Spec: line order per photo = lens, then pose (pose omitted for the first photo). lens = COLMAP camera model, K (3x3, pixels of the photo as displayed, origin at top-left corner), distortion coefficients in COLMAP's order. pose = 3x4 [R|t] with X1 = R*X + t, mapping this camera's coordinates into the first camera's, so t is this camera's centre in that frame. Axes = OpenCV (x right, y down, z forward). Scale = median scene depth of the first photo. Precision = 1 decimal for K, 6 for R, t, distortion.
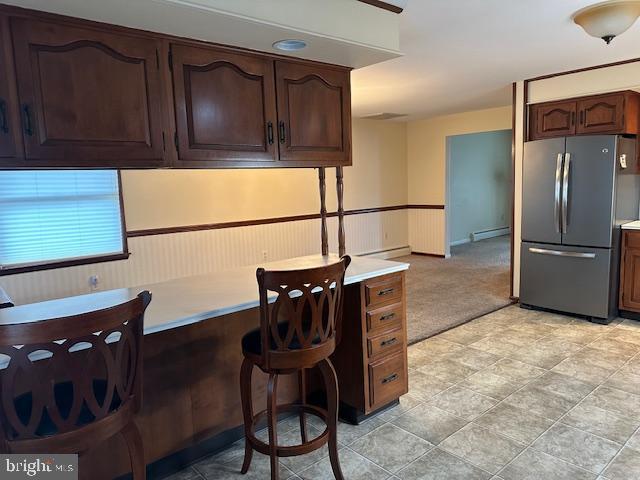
lens RADIAL K [[449.2, 0, 321.9], [0, 449.2, 234.0], [0, 0, 1]] dist [0.053613, -0.036120]
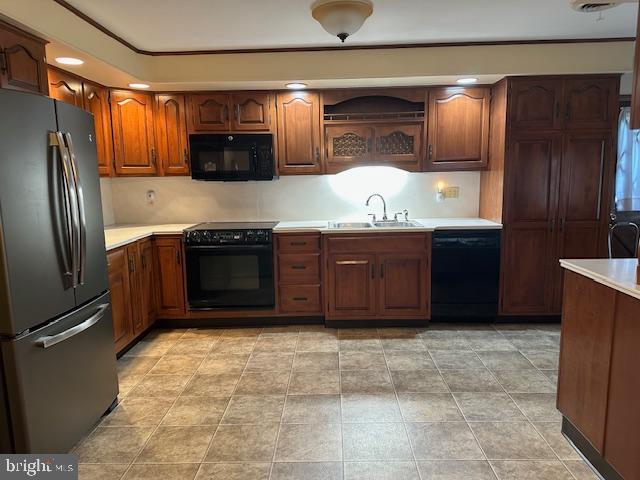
lens RADIAL K [[449.2, 0, 321.7], [0, 449.2, 239.1], [0, 0, 1]] dist [0.053613, -0.036120]
pose [[-0.745734, -0.044077, 0.664784, -0.032111], [0.121610, 0.972041, 0.200867, -0.157054], [-0.655051, 0.230638, -0.719523, 1.492994]]
